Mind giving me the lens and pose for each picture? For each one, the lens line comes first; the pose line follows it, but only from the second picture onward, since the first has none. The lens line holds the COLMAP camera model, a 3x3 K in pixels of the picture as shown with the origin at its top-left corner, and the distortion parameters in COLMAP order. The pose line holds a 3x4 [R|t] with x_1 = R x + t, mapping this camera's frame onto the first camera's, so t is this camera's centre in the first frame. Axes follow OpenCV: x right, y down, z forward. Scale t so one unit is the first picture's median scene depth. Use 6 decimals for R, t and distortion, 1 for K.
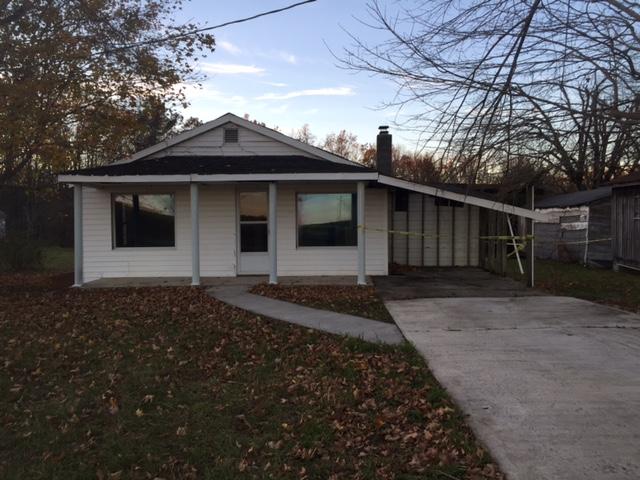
lens RADIAL K [[574.4, 0, 321.4], [0, 574.4, 240.6], [0, 0, 1]] dist [0.066204, 0.000324]
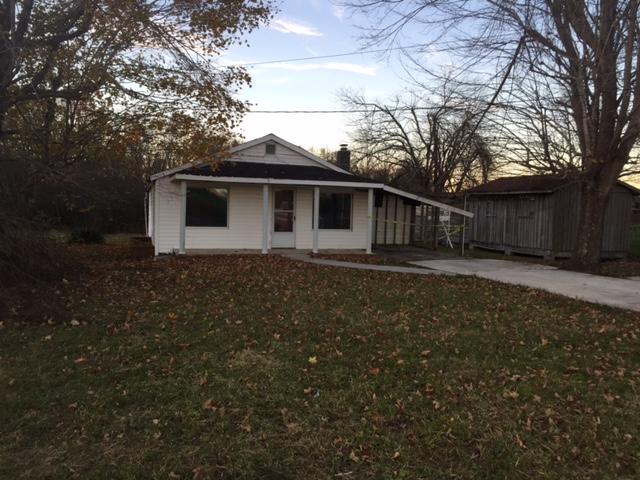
lens RADIAL K [[574.4, 0, 318.2], [0, 574.4, 238.3], [0, 0, 1]] dist [0.066204, 0.000324]
pose [[0.940570, 0.019266, 0.339054, -0.502388], [-0.028505, 0.999345, 0.022288, 0.001655], [-0.338402, -0.030628, 0.940503, -0.361704]]
